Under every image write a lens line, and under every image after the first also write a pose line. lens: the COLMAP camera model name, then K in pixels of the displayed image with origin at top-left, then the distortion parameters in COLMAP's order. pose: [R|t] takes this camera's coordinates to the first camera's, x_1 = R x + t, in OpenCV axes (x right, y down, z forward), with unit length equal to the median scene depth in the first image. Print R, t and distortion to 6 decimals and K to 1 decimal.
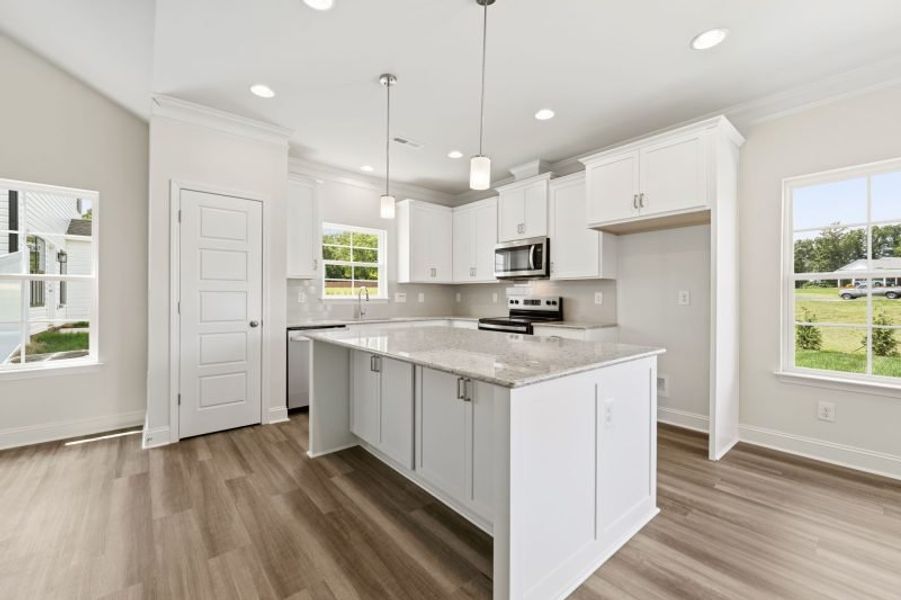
lens RADIAL K [[369.7, 0, 453.0], [0, 369.7, 296.7], [0, 0, 1]] dist [0.000387, 0.000059]
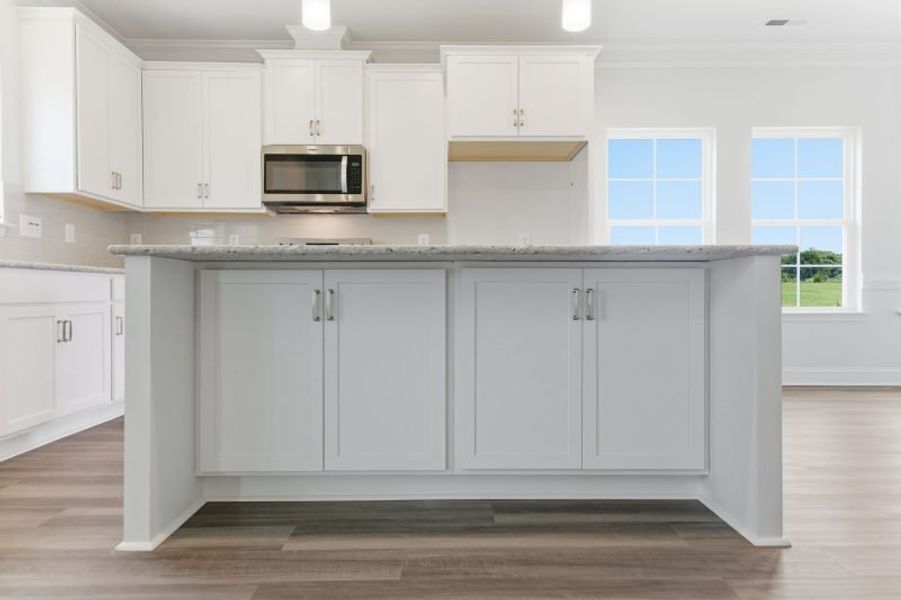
lens RADIAL K [[555.2, 0, 450.5], [0, 555.2, 300.0], [0, 0, 1]] dist [0.013777, -0.000379]
pose [[0.634996, -0.011393, 0.772432, -0.439136], [0.000774, 0.999900, 0.014111, 0.103498], [-0.772515, -0.008363, 0.634941, 0.241688]]
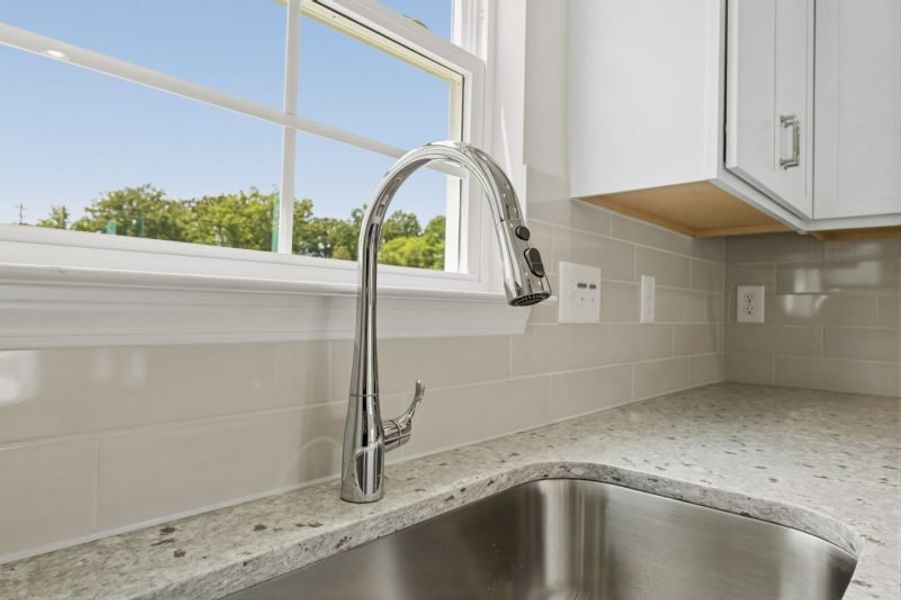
lens RADIAL K [[560.7, 0, 449.8], [0, 560.7, 297.3], [0, 0, 1]] dist [-0.003611, 0.000236]
pose [[0.991019, 0.025836, 0.131198, -0.294181], [-0.023159, 0.999492, -0.021892, 0.012692], [-0.131697, 0.018657, 0.991114, 0.992680]]
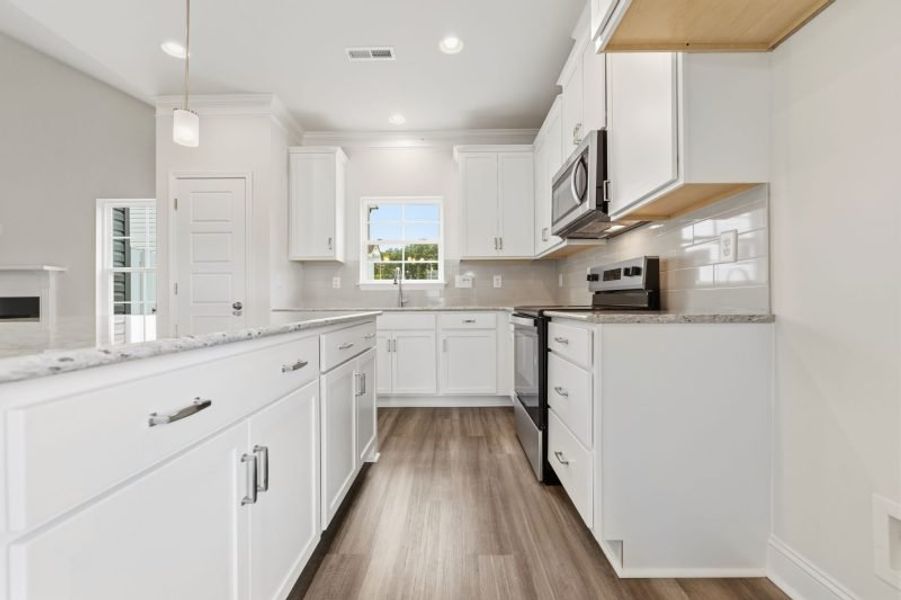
lens RADIAL K [[364.5, 0, 451.2], [0, 364.5, 301.8], [0, 0, 1]] dist [-0.000876, 0.000020]
pose [[0.757114, -0.007613, -0.653239, 0.420693], [0.009080, 0.999958, -0.001131, 0.056989], [0.653220, -0.005075, 0.757151, 0.537568]]
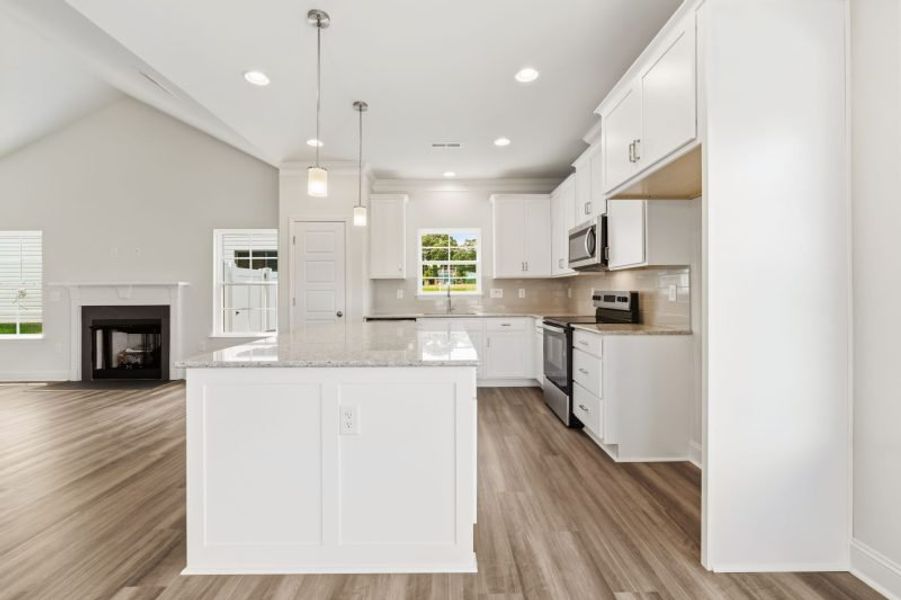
lens RADIAL K [[368.5, 0, 449.4], [0, 368.5, 292.1], [0, 0, 1]] dist [0.000780, 0.000017]
pose [[0.770467, -0.008623, -0.637422, 0.511066], [0.008975, 0.999956, -0.002678, 0.000264], [0.637417, -0.003658, 0.770510, 0.192519]]
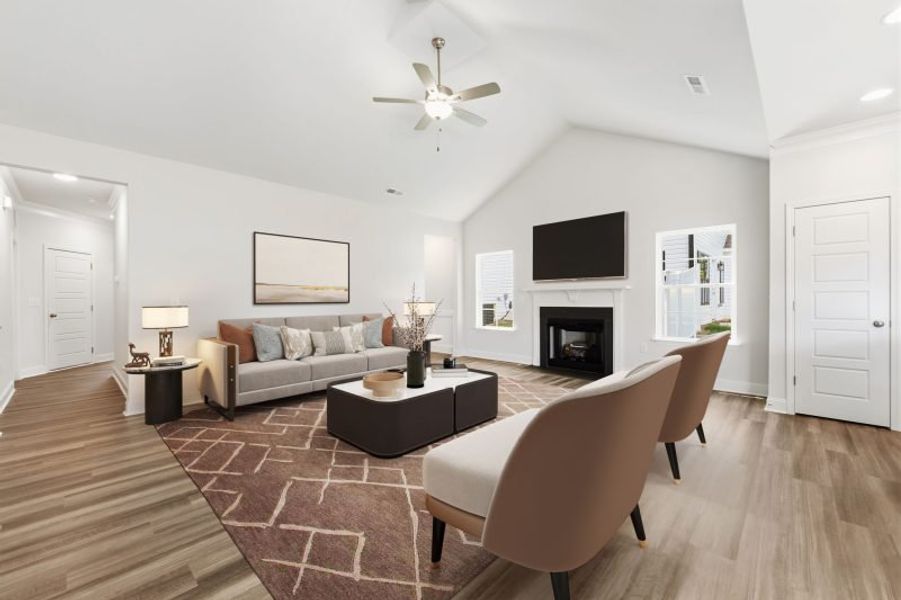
lens RADIAL K [[364.5, 0, 451.2], [0, 364.5, 301.8], [0, 0, 1]] dist [-0.000876, 0.000020]
pose [[0.114635, 0.003716, -0.993401, 0.246551], [0.008053, 0.999957, 0.004670, 0.001172], [0.993375, -0.008535, 0.114600, -0.201633]]
